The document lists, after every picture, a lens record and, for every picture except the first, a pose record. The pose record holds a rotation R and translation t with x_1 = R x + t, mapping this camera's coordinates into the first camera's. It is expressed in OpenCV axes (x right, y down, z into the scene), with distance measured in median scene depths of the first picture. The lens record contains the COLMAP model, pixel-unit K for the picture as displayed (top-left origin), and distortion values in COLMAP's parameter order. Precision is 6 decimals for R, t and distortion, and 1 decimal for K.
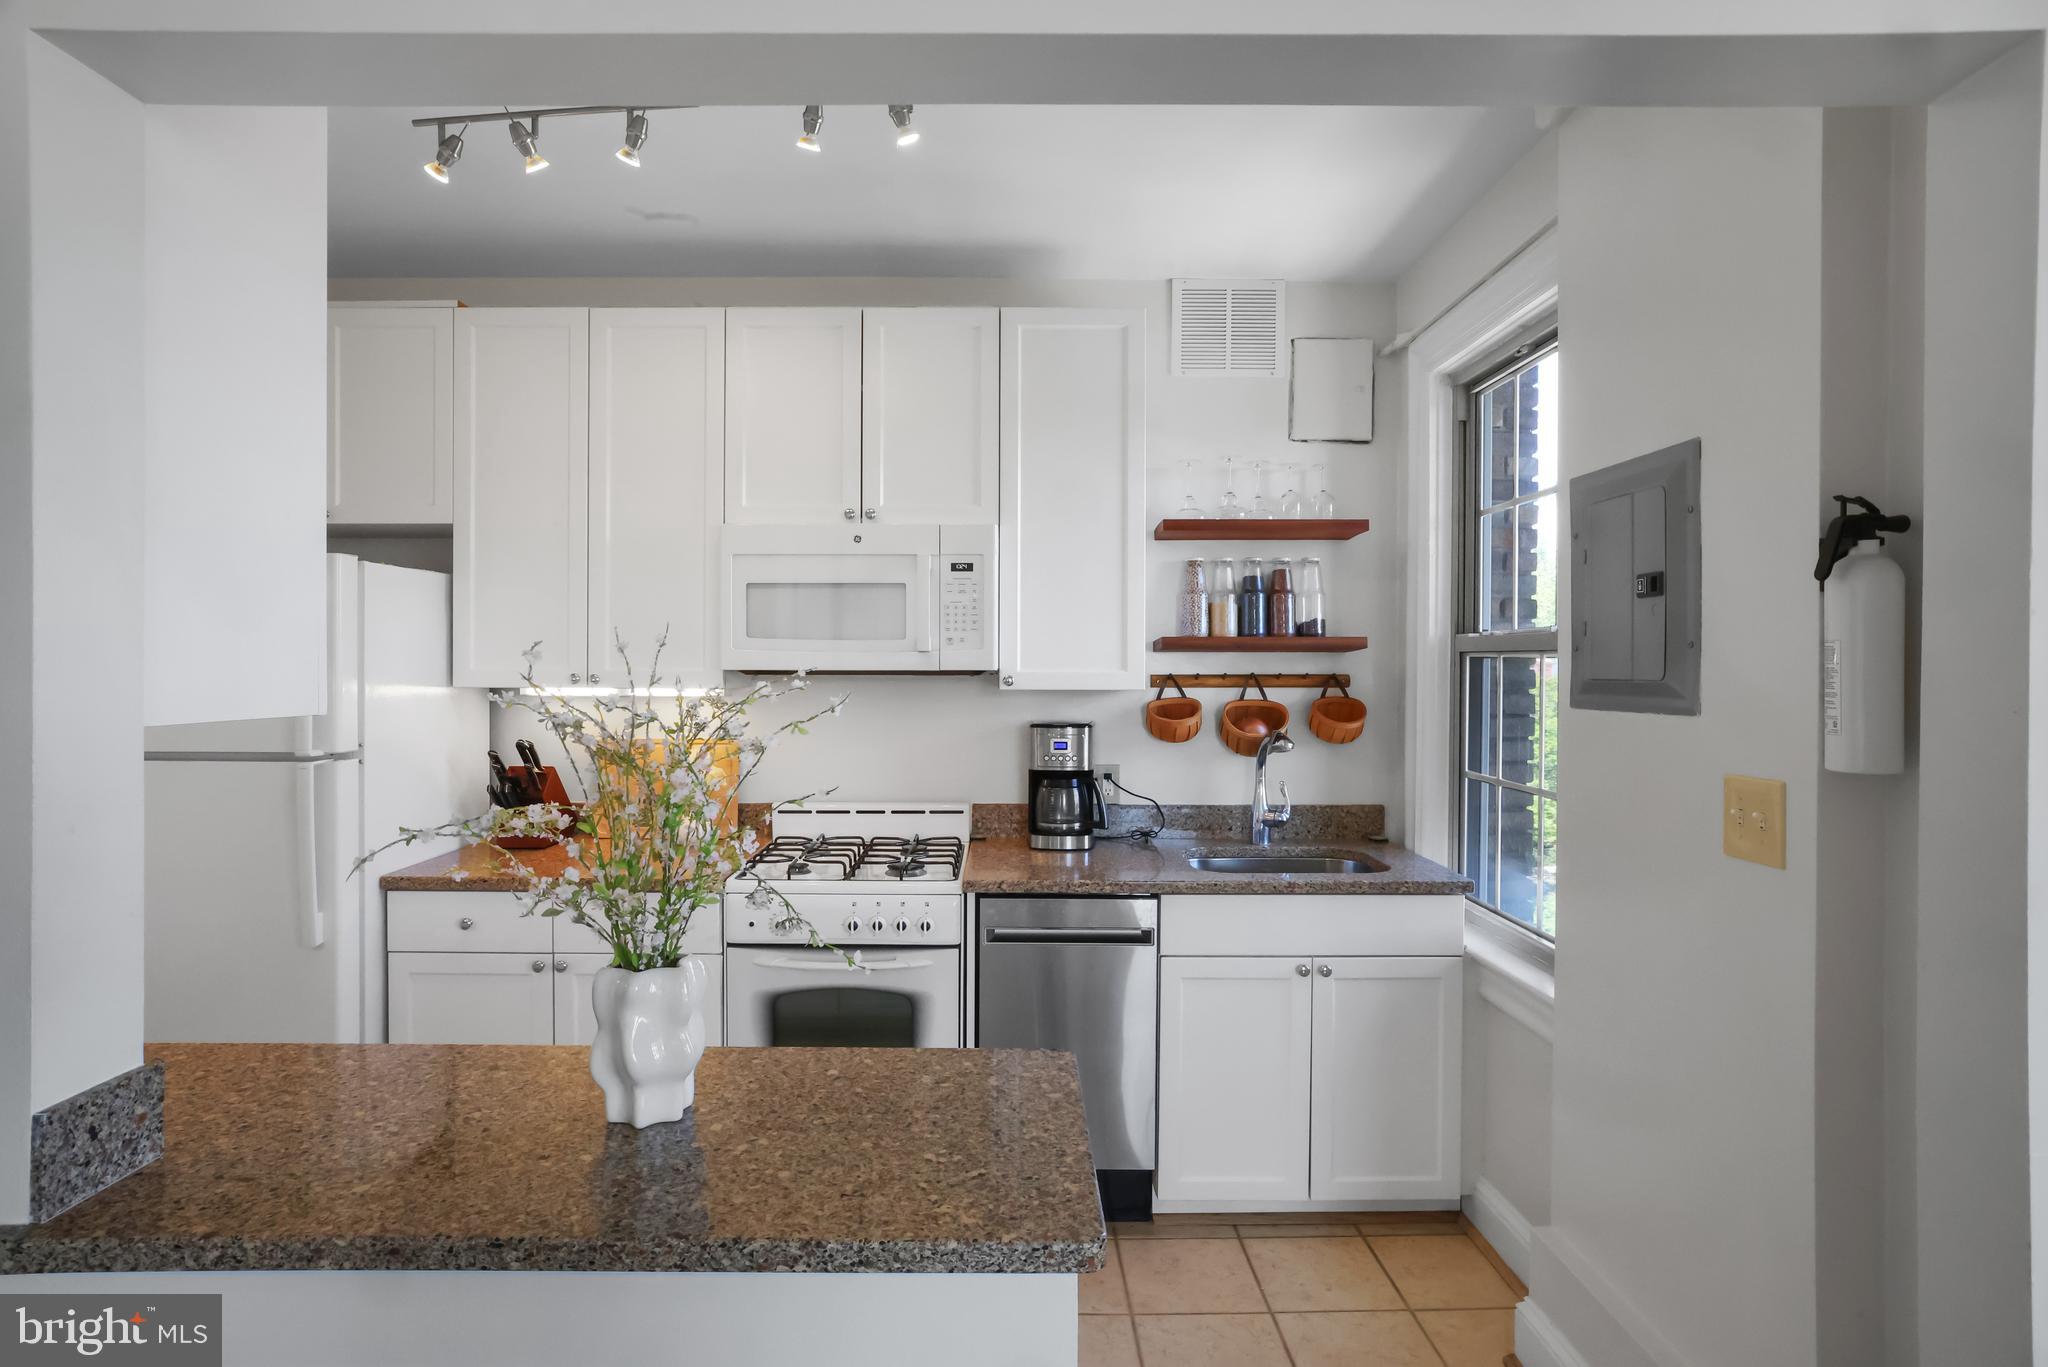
lens RADIAL K [[1049.6, 0, 985.3], [0, 1049.6, 677.8], [0, 0, 1]] dist [-0.052884, 0.035574]
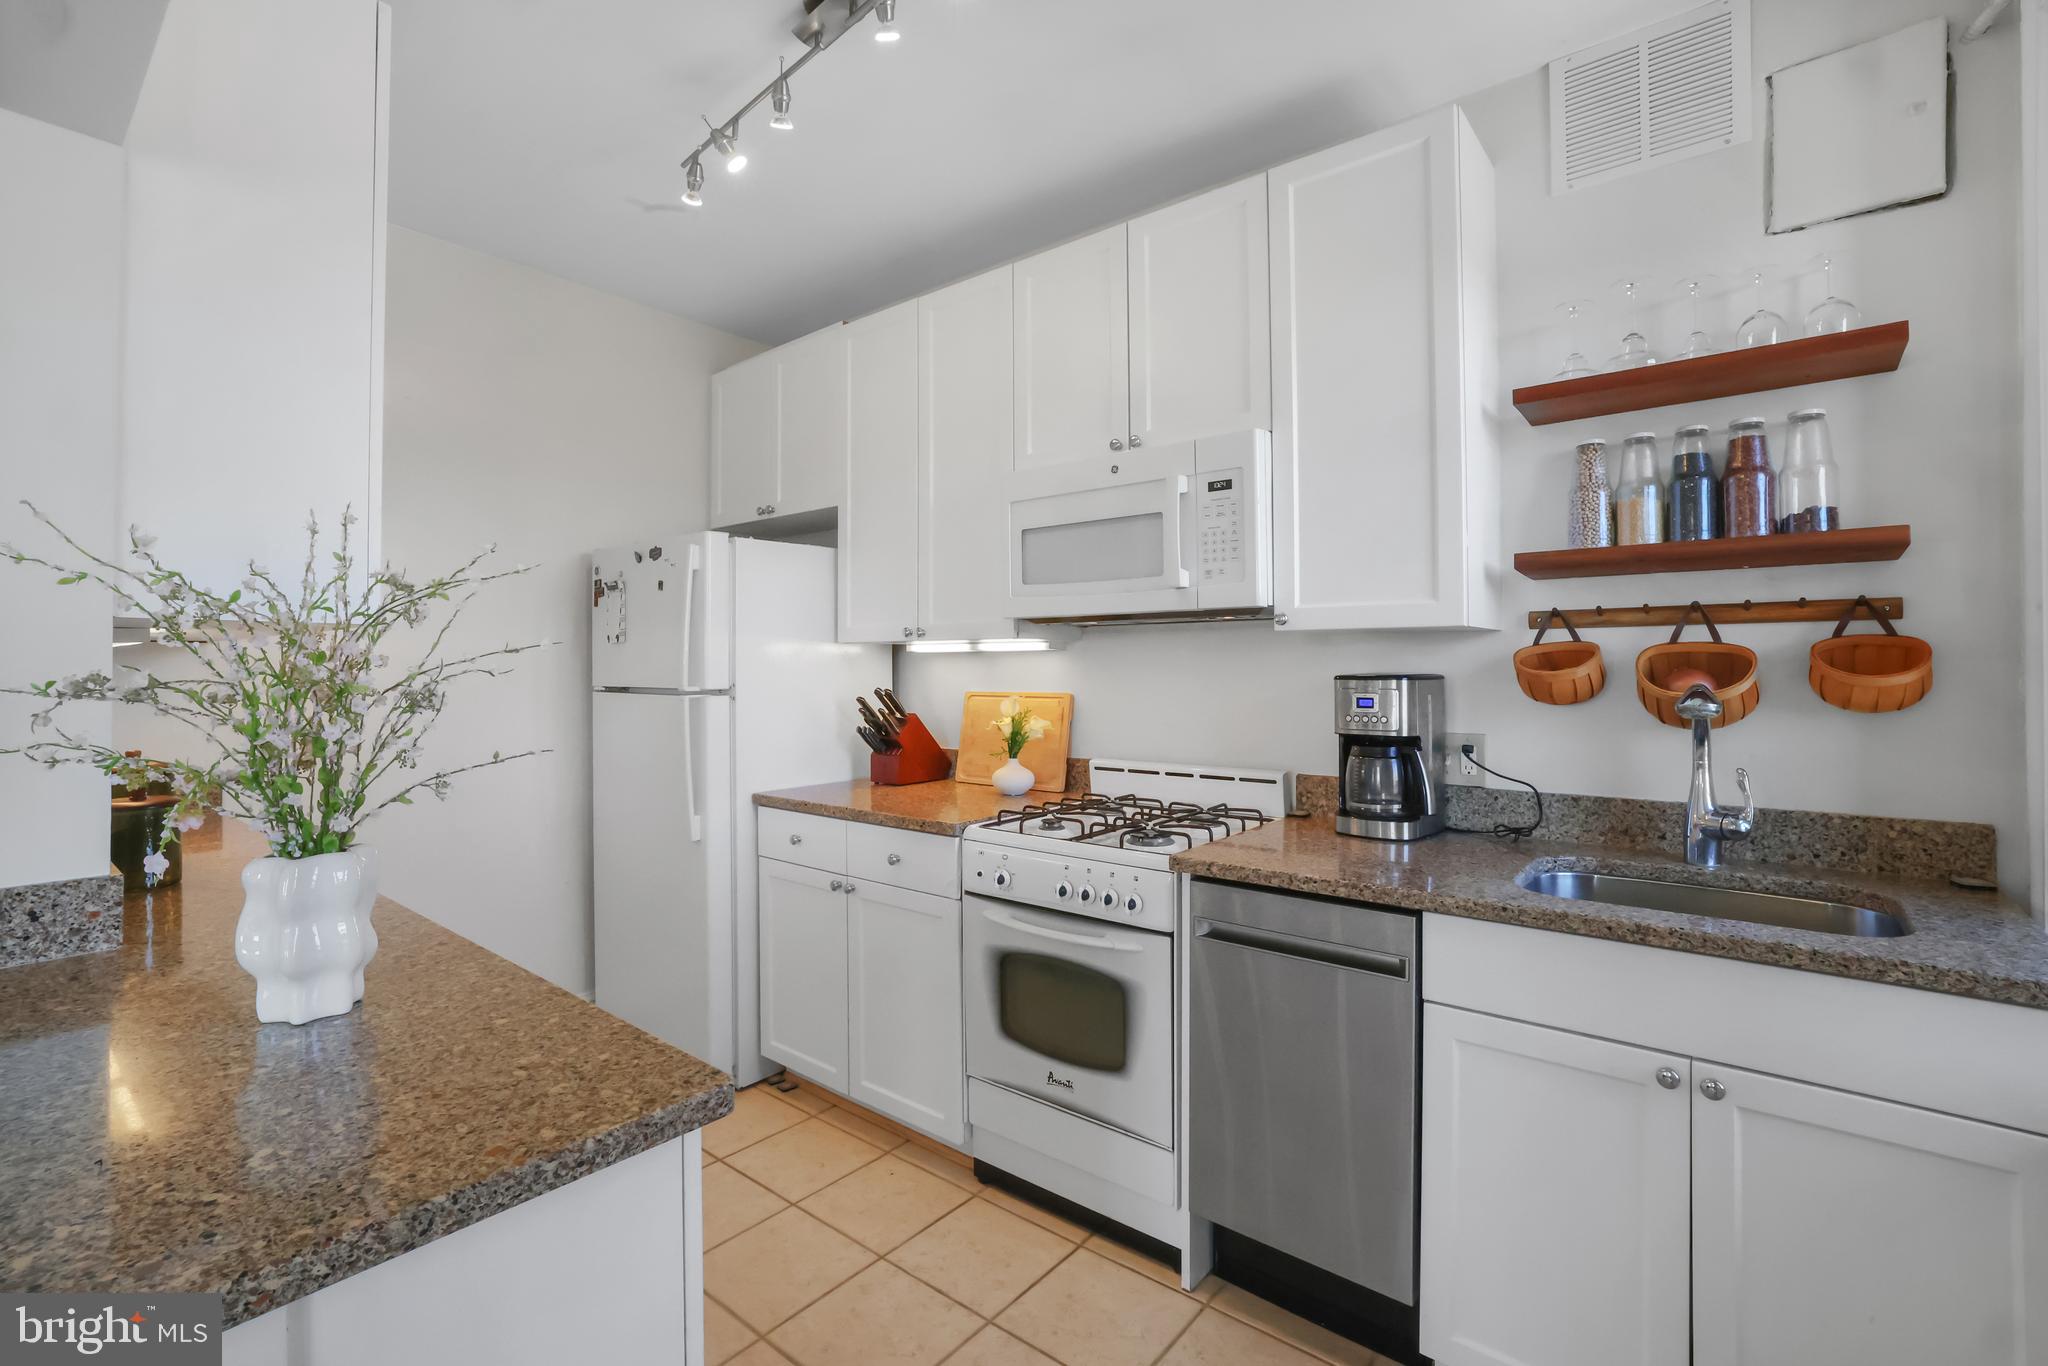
lens RADIAL K [[900.6, 0, 1019.6], [0, 900.6, 662.4], [0, 0, 1]] dist [-0.047673, 0.016545]
pose [[0.778162, -0.007141, -0.628023, 0.282451], [-0.002967, 0.999882, -0.015046, 0.044409], [0.628057, 0.013572, 0.778049, 0.316857]]
